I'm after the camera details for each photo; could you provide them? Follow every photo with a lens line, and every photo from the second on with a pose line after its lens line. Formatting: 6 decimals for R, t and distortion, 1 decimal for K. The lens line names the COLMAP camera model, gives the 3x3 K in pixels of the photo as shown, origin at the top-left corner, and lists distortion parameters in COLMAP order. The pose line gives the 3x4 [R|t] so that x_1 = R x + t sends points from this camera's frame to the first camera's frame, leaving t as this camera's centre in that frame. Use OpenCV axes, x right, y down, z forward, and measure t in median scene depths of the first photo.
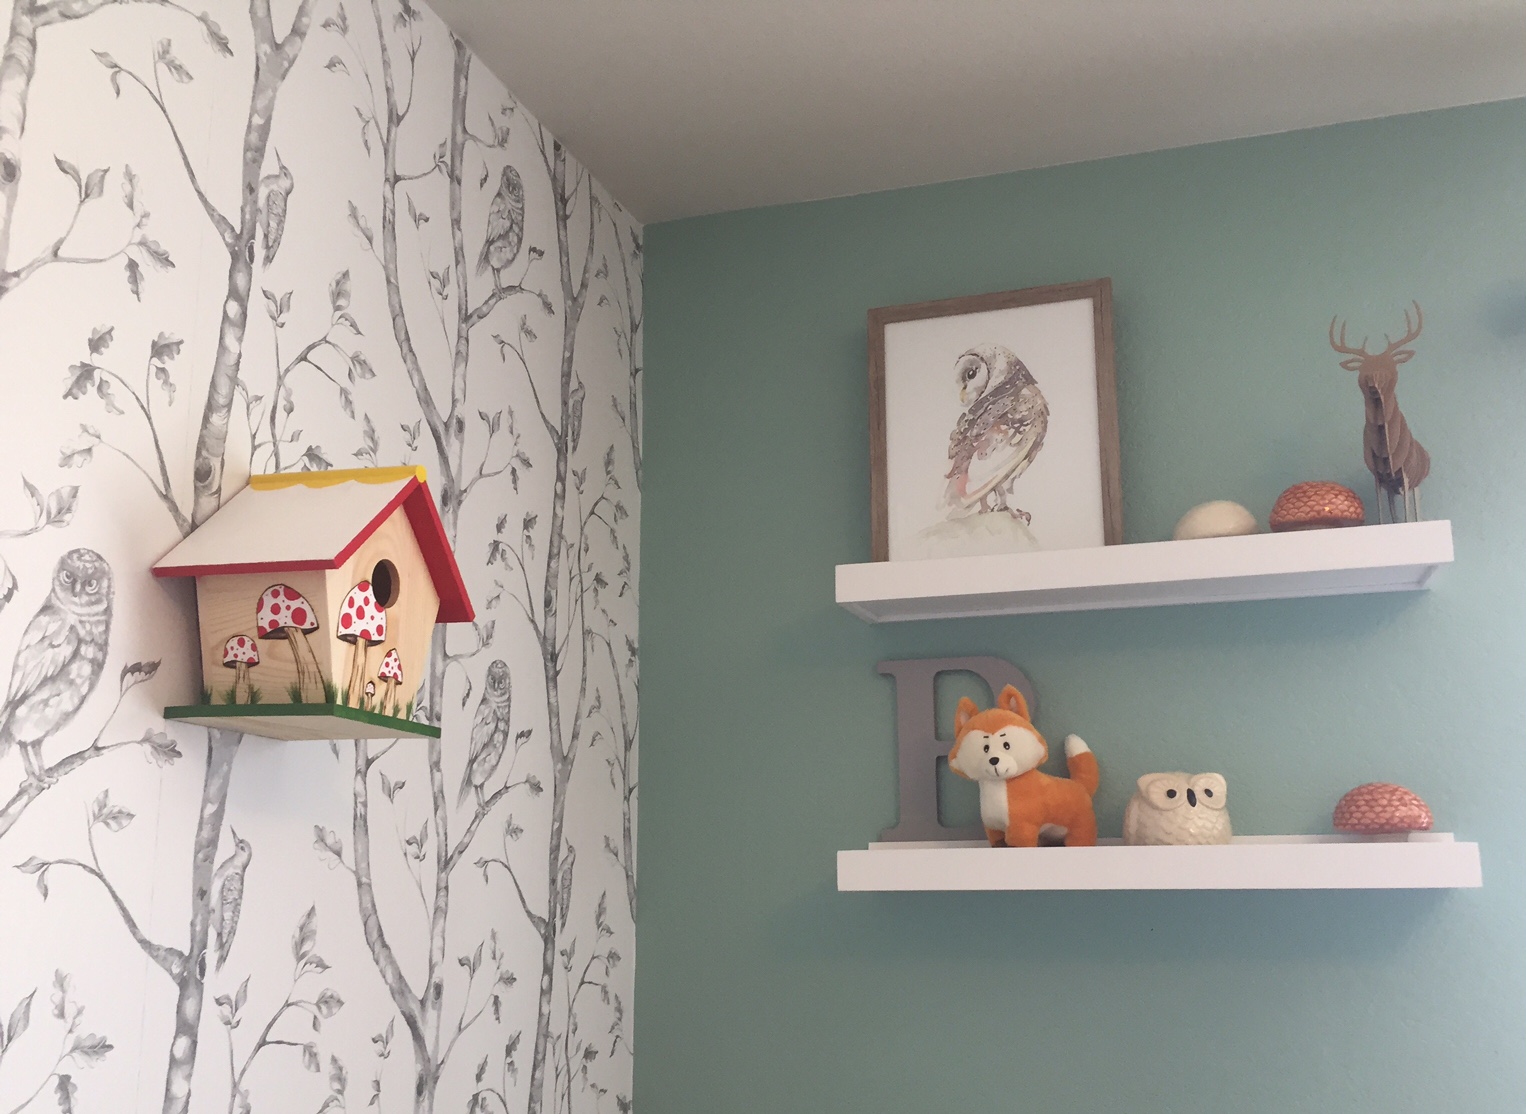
lens RADIAL K [[1398.0, 0, 821.9], [0, 1398.0, 603.0], [0, 0, 1]] dist [0.045469, 0.000000]
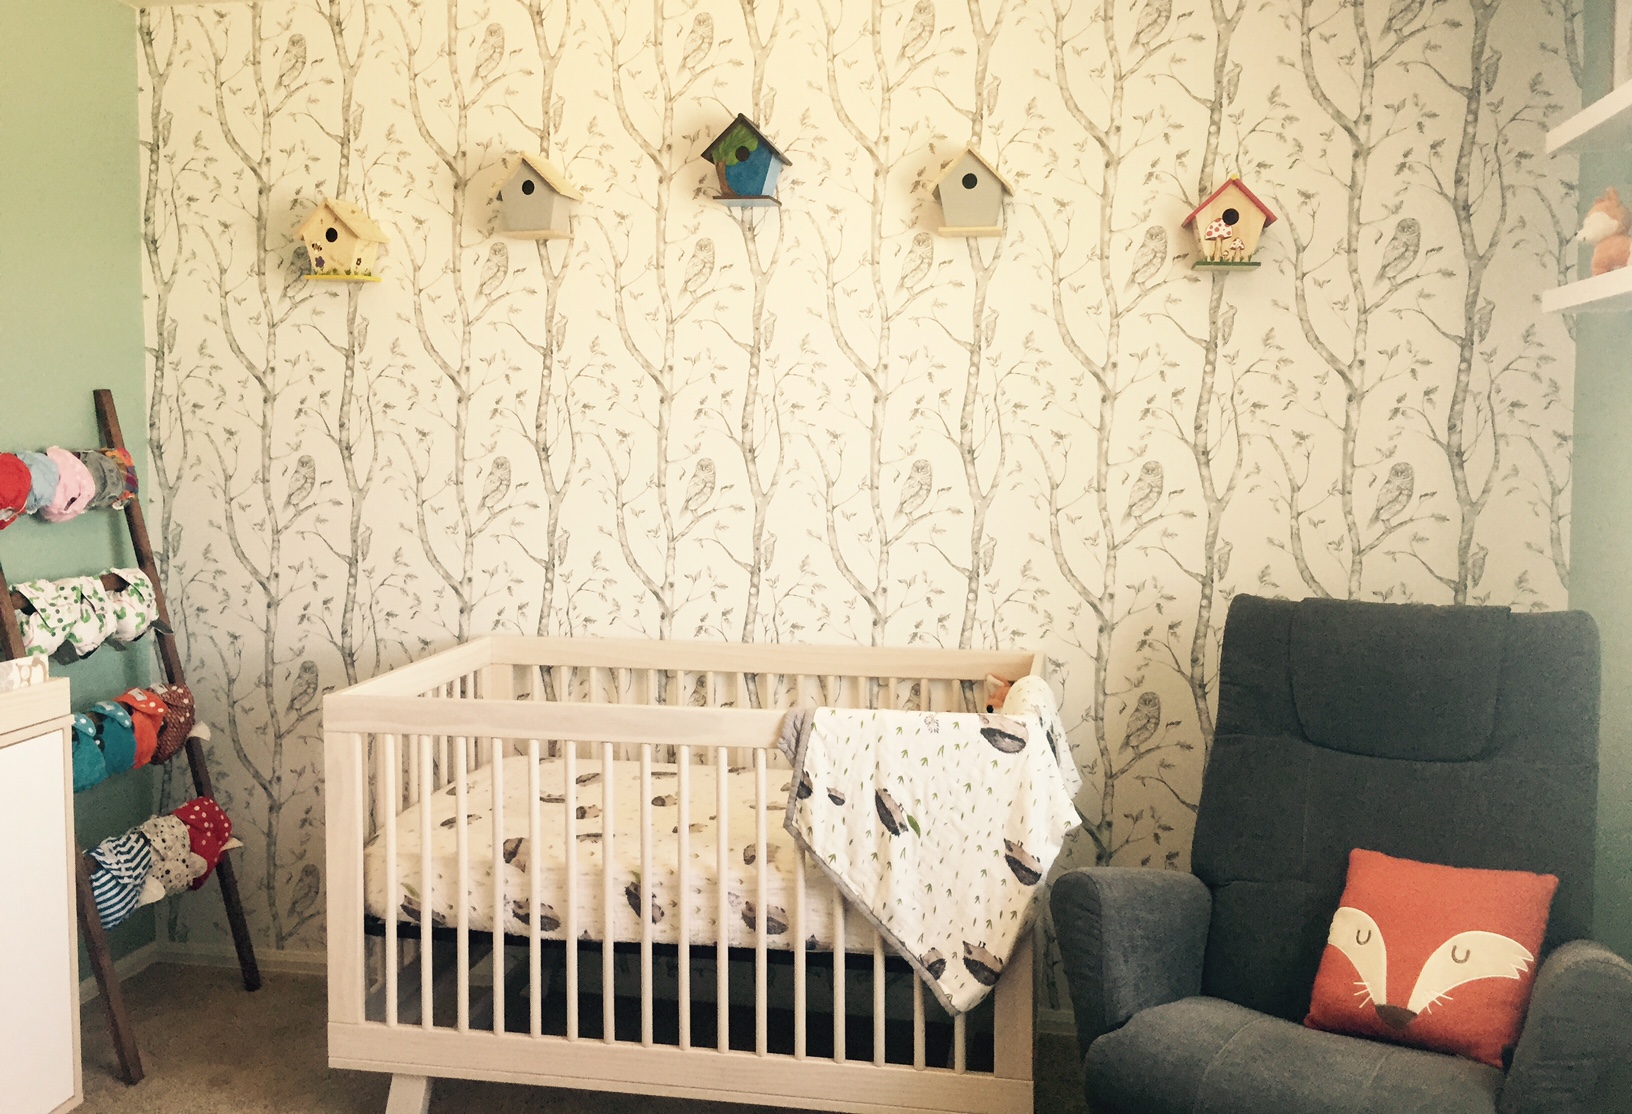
lens RADIAL K [[1348.1, 0, 802.2], [0, 1348.1, 483.7], [0, 0, 1]] dist [0.065816, -0.095287]
pose [[0.105447, 0.049949, -0.993170, 2.466497], [0.182009, 0.980897, 0.068656, 0.177553], [0.977626, -0.188006, 0.094342, -0.263826]]
